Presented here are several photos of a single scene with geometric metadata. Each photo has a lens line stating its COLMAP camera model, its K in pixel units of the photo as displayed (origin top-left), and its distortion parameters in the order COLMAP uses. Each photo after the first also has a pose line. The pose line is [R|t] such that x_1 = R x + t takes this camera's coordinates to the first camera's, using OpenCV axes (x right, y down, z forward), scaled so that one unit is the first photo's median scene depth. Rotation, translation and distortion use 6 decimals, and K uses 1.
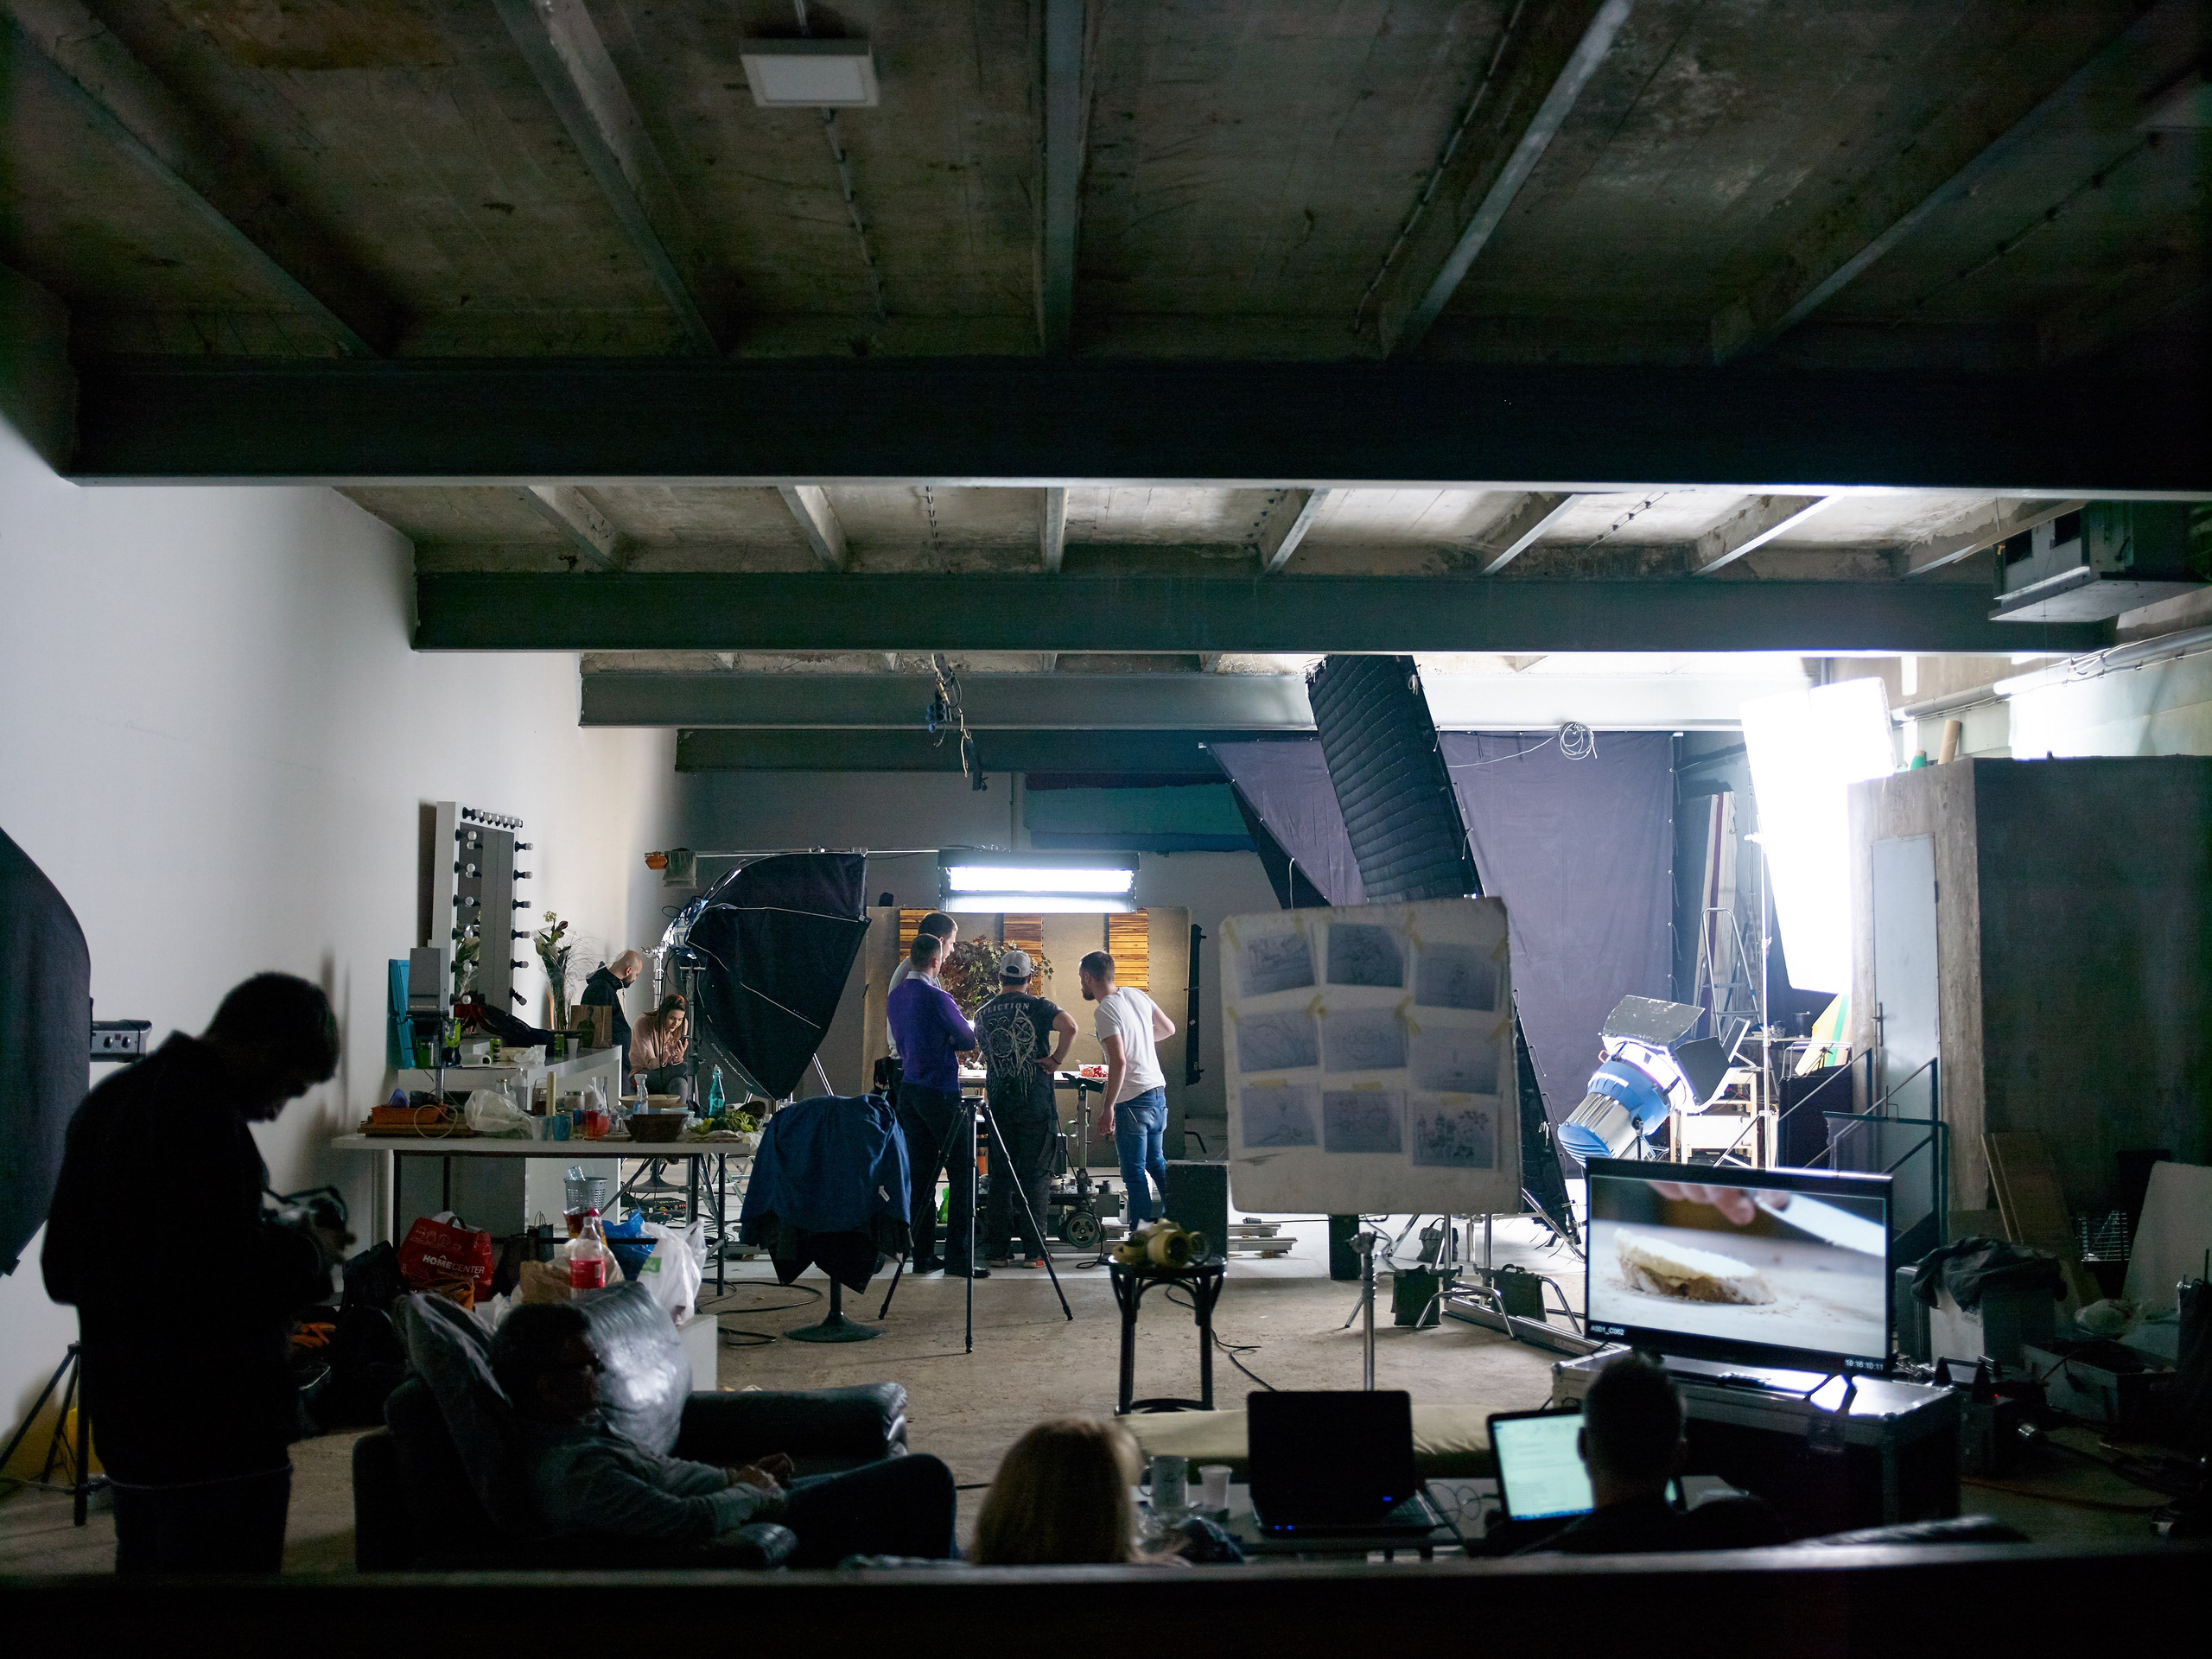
lens RADIAL K [[2072.2, 0, 1113.5], [0, 2072.2, 822.4], [0, 0, 1]] dist [-0.093372, 0.085026]
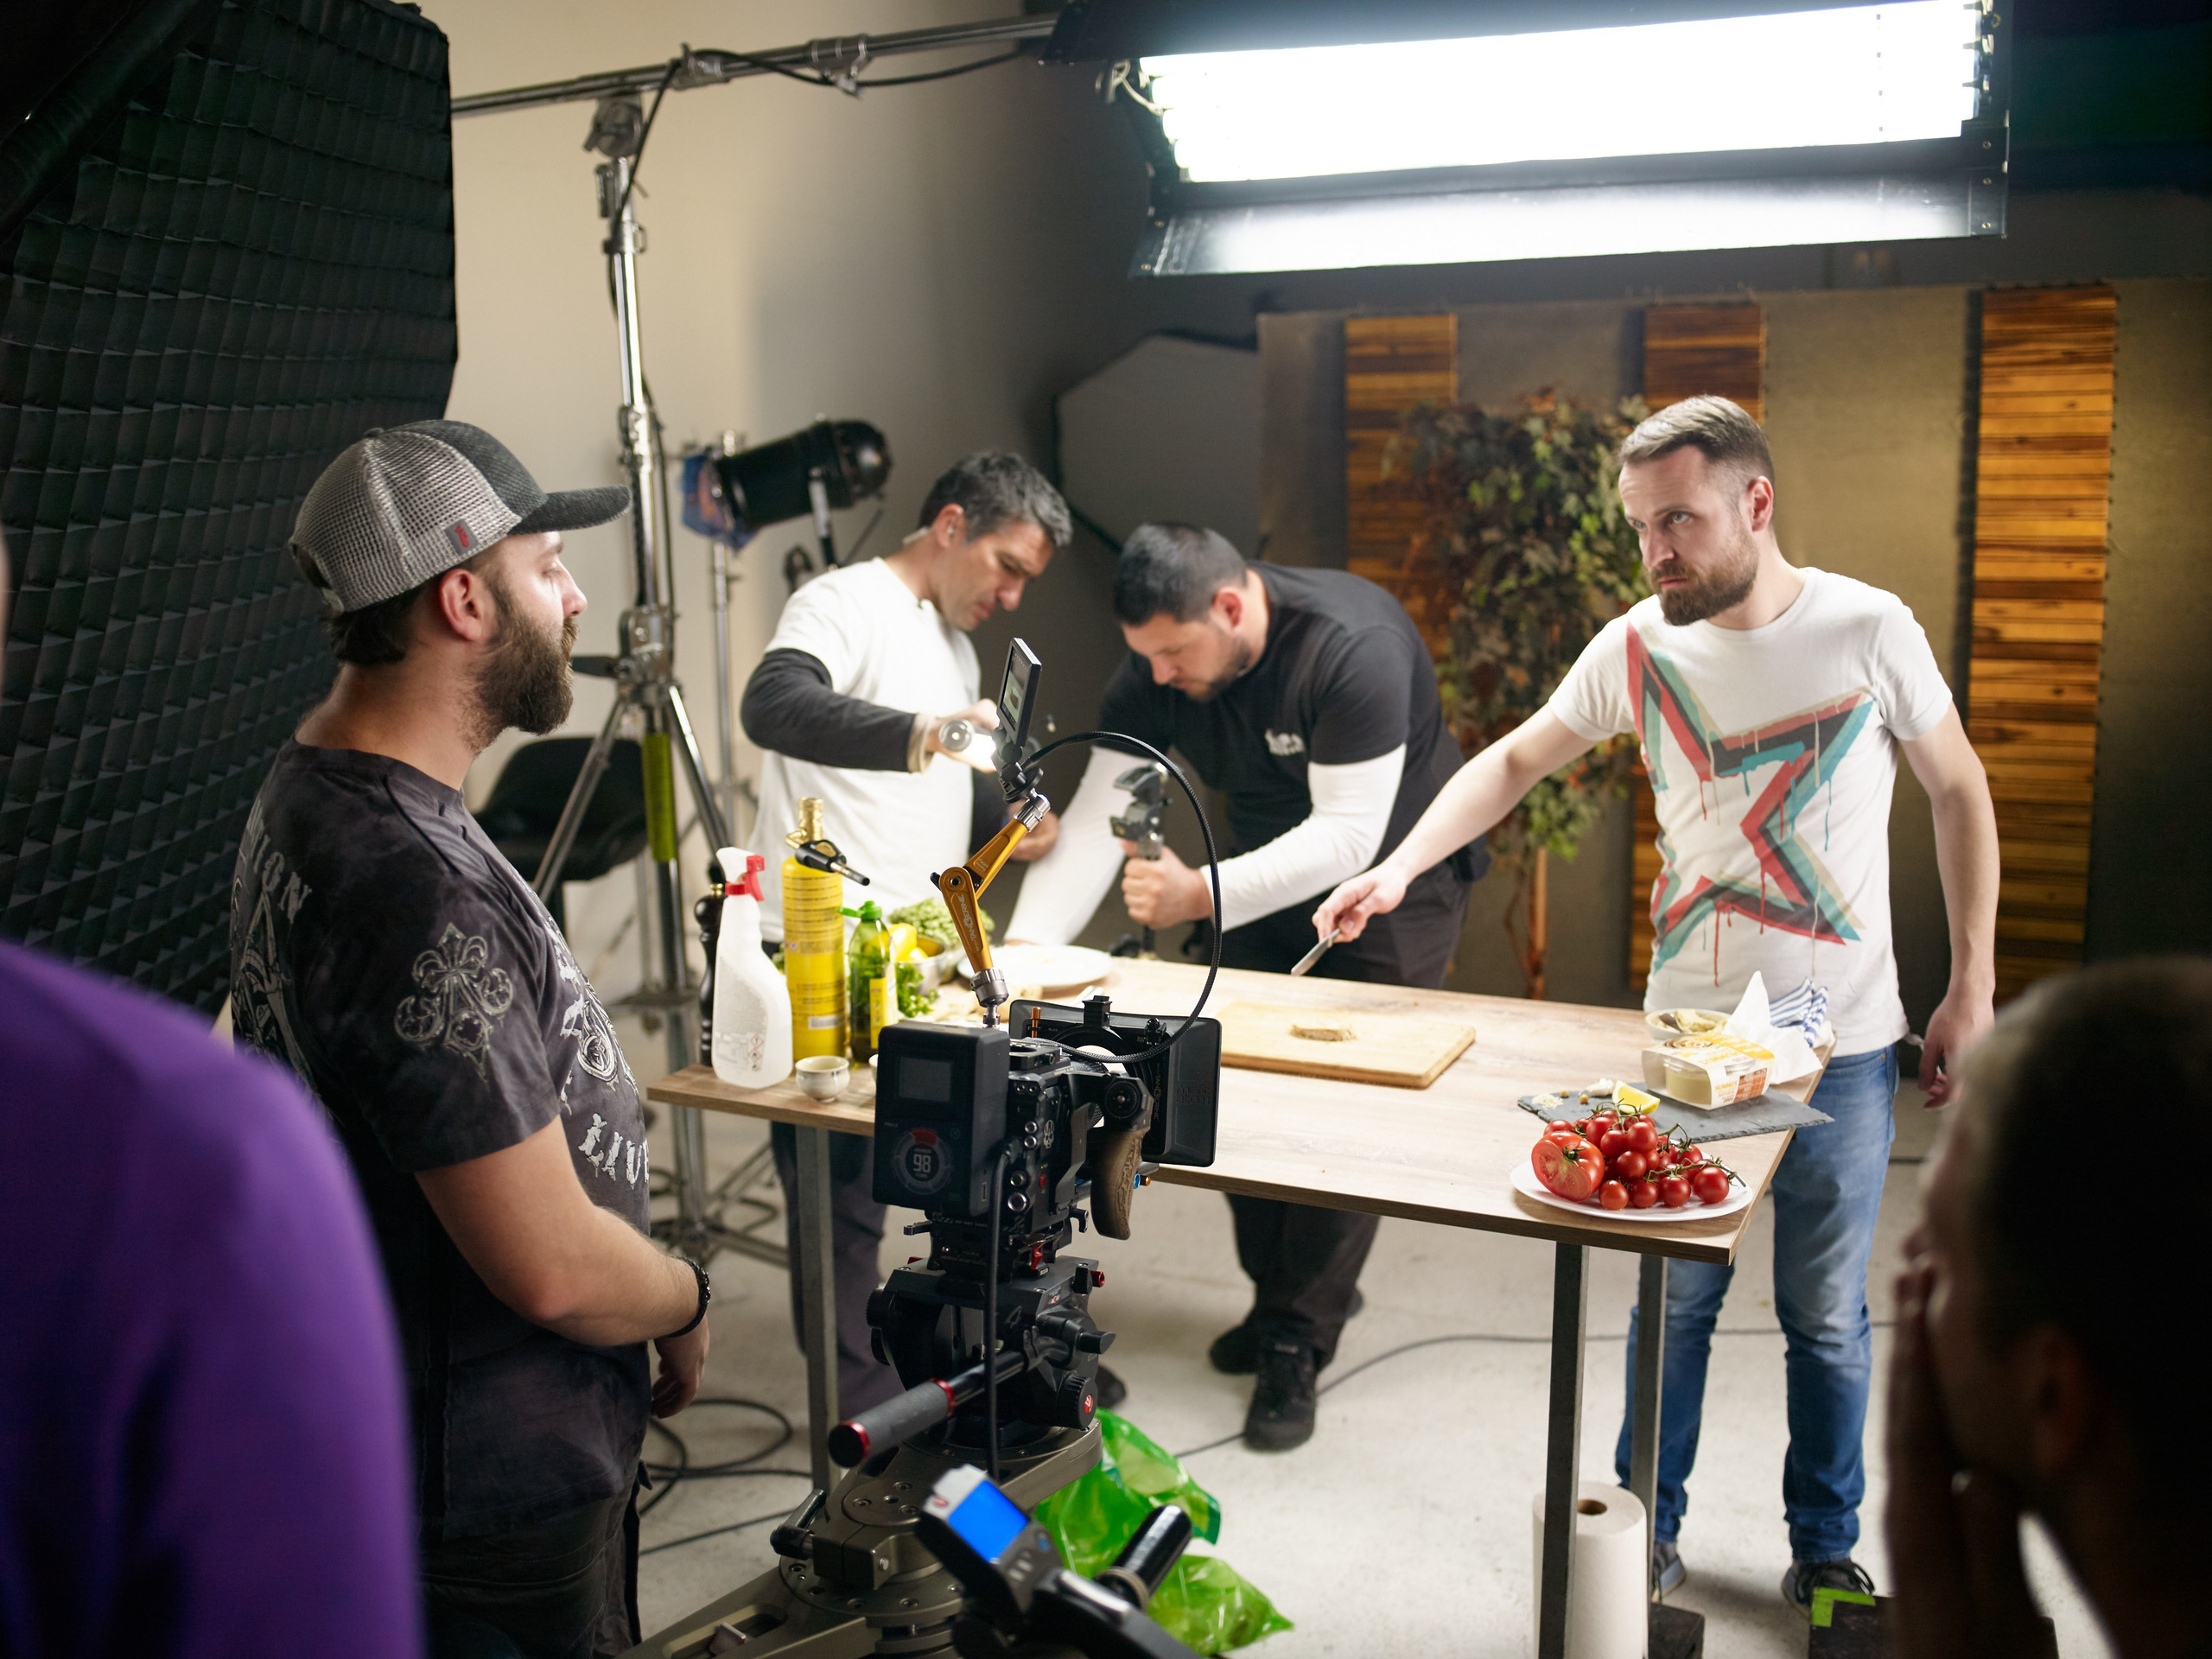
lens RADIAL K [[2137.8, 0, 1114.0], [0, 2137.8, 821.1], [0, 0, 1]] dist [-0.091809, 0.078673]
pose [[0.899635, 0.052453, -0.433480, 0.032028], [0.052421, 0.972603, 0.226484, 0.061392], [0.433484, -0.226476, 0.872239, 0.965715]]
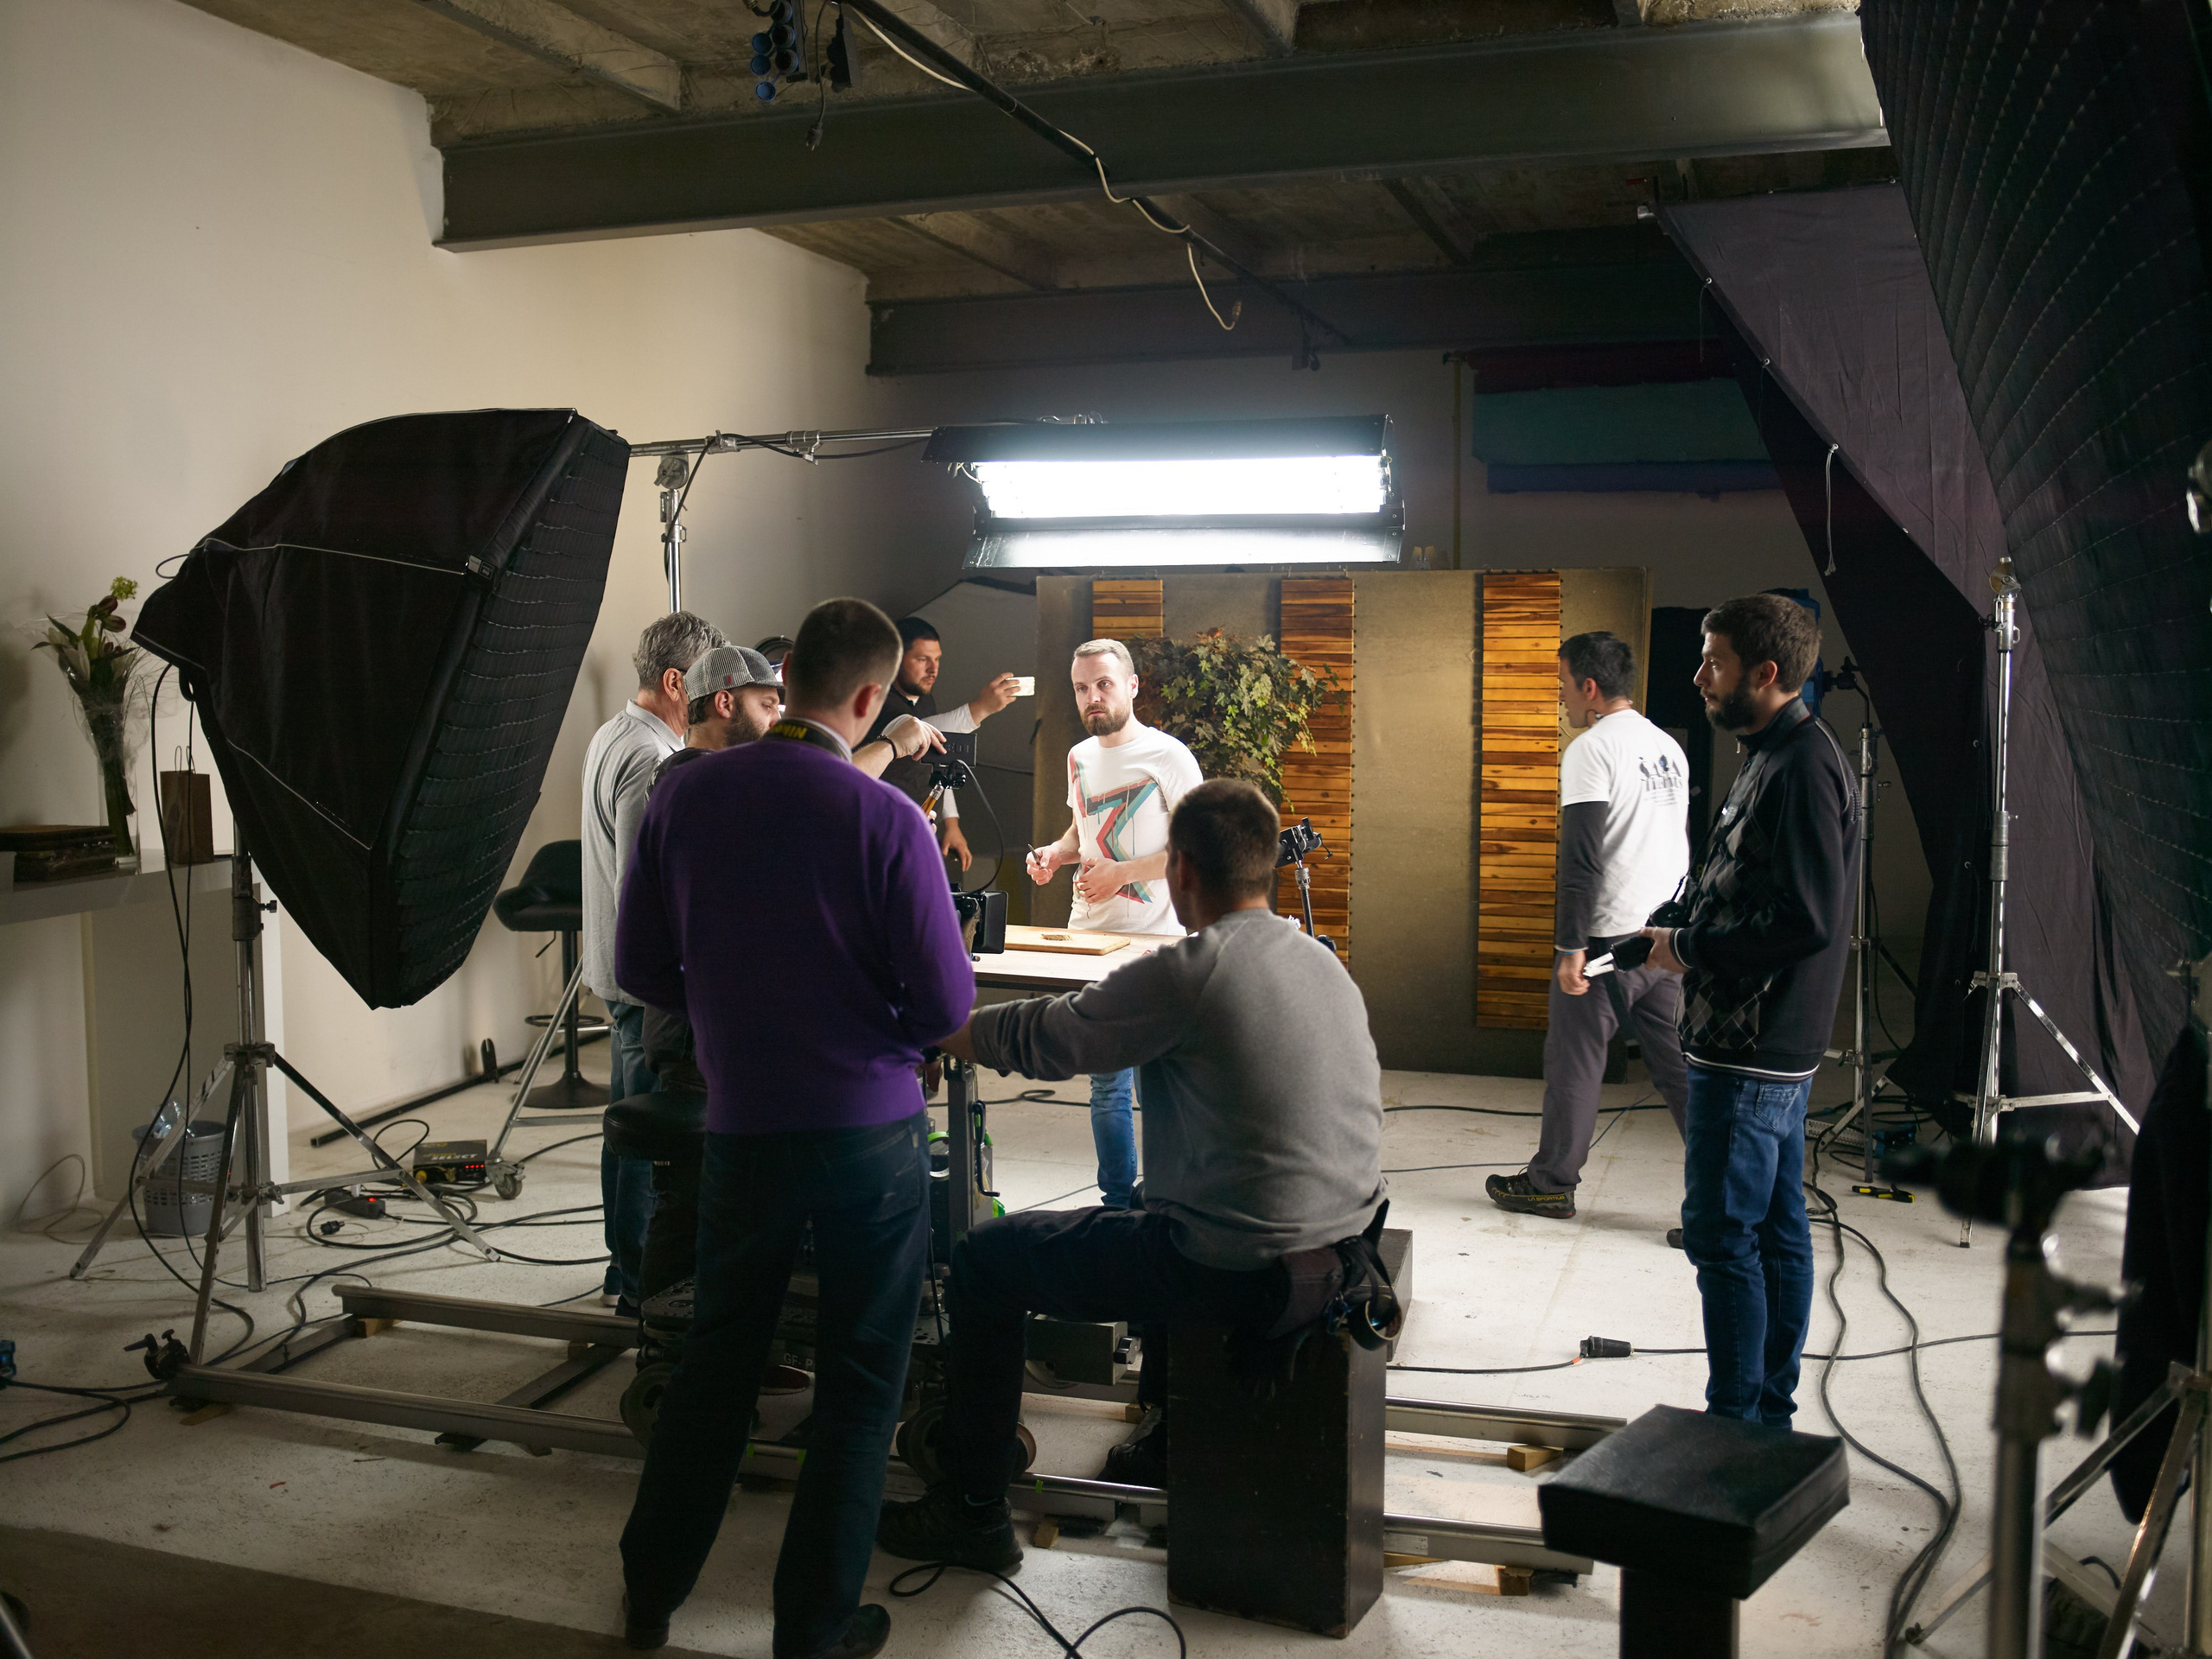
lens RADIAL K [[2072.2, 0, 1113.5], [0, 2072.2, 822.4], [0, 0, 1]] dist [-0.093372, 0.085026]
pose [[0.938745, 0.023789, -0.343790, 0.130621], [0.023453, 0.990891, 0.132605, 0.049526], [0.343813, -0.132545, 0.929637, 0.733410]]
